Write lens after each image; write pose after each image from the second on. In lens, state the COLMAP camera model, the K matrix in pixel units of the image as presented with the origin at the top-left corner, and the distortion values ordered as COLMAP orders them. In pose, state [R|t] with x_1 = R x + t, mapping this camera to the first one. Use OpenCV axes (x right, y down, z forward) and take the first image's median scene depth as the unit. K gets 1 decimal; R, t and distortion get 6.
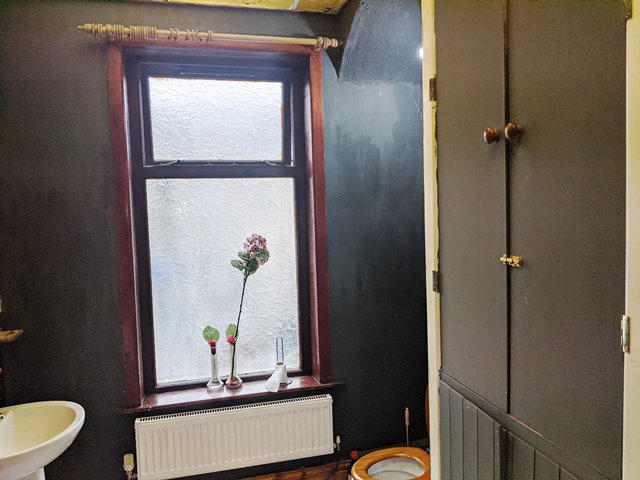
lens RADIAL K [[515.1, 0, 321.5], [0, 515.1, 237.5], [0, 0, 1]] dist [0.075375, -0.130934]
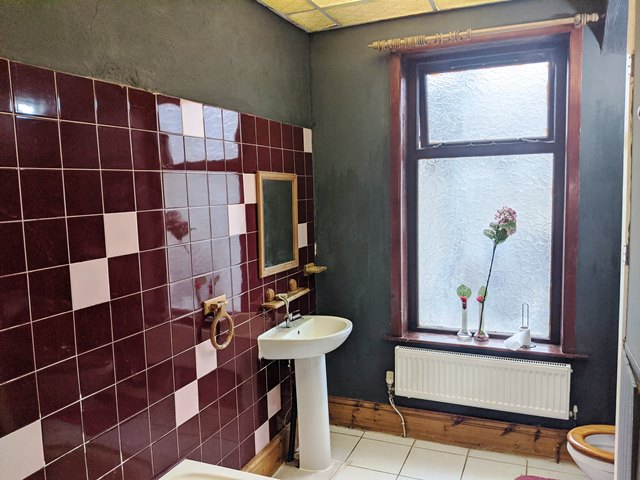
lens RADIAL K [[515.1, 0, 321.5], [0, 515.1, 237.5], [0, 0, 1]] dist [0.075375, -0.130934]
pose [[0.788751, 0.068180, -0.610920, 0.240504], [-0.041485, 0.997468, 0.057758, 0.011393], [0.613311, -0.020213, 0.789583, -0.115083]]
